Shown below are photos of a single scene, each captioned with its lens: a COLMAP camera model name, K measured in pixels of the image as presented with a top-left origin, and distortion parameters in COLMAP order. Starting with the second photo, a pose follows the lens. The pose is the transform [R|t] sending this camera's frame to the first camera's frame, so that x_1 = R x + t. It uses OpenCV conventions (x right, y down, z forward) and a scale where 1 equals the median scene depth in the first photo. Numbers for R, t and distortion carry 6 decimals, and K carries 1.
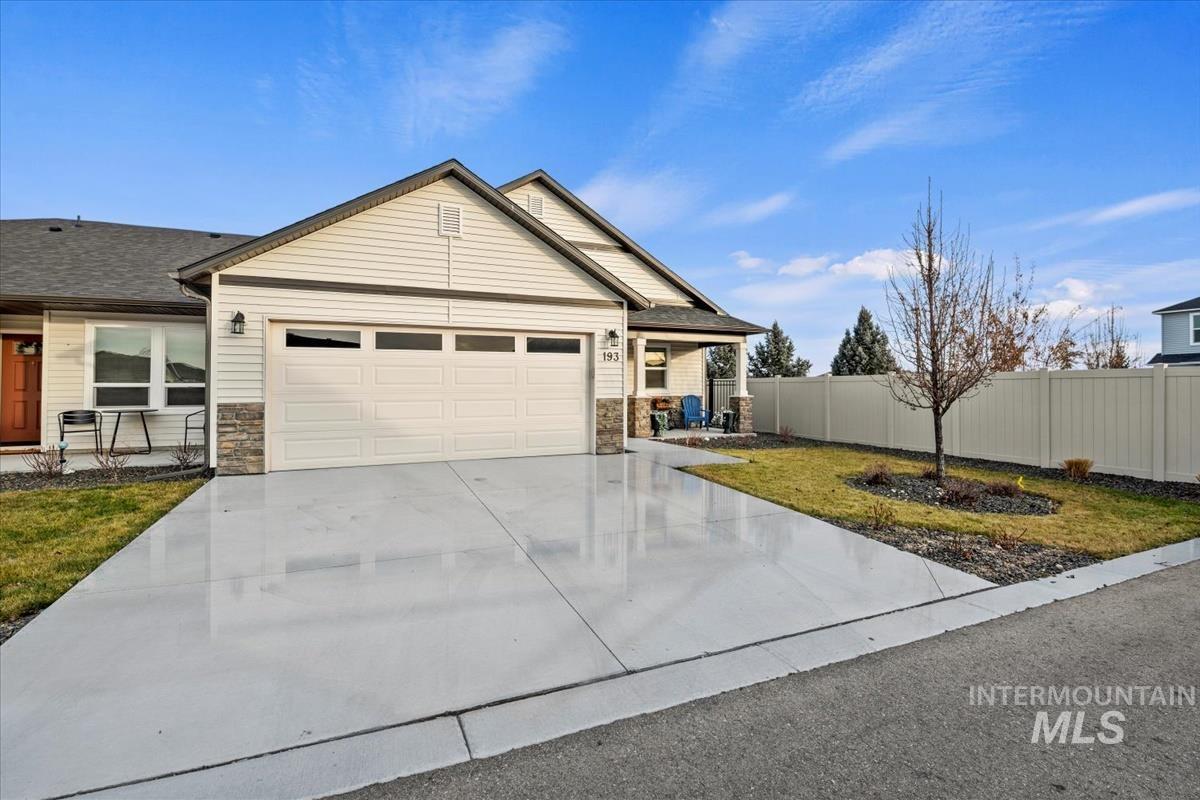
lens RADIAL K [[533.9, 0, 596.2], [0, 533.9, 388.5], [0, 0, 1]] dist [-0.011498, -0.000528]
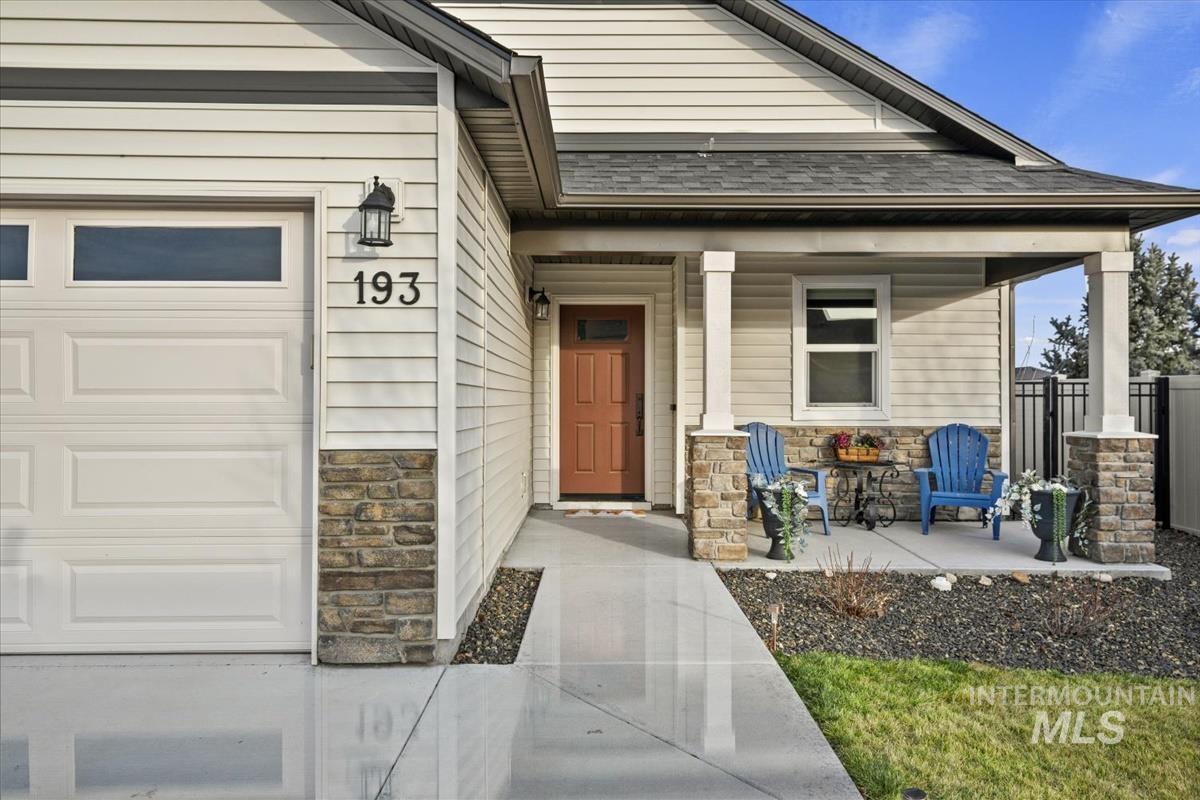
lens RADIAL K [[824.8, 0, 597.4], [0, 824.8, 387.6], [0, 0, 1]] dist [0.012141, 0.000726]
pose [[0.915749, 0.000553, -0.401749, 0.284597], [-0.005096, 0.999935, -0.010240, -0.007673], [0.401717, 0.011424, 0.915692, 0.676377]]
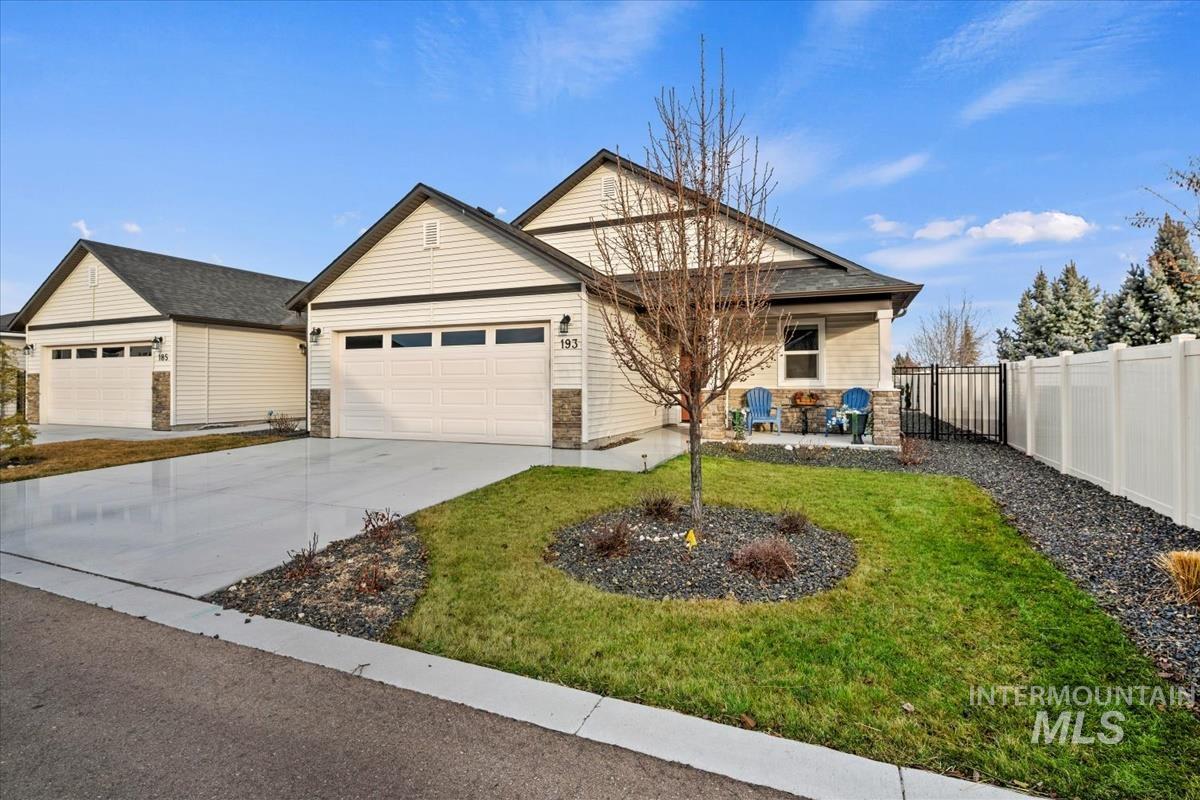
lens RADIAL K [[583.6, 0, 601.0], [0, 583.6, 383.3], [0, 0, 1]] dist [-0.001718, 0.000092]
pose [[0.688709, 0.000268, -0.725038, 0.803594], [0.000597, 0.999999, 0.000937, 0.007867], [0.725037, -0.001078, 0.688709, 0.344905]]
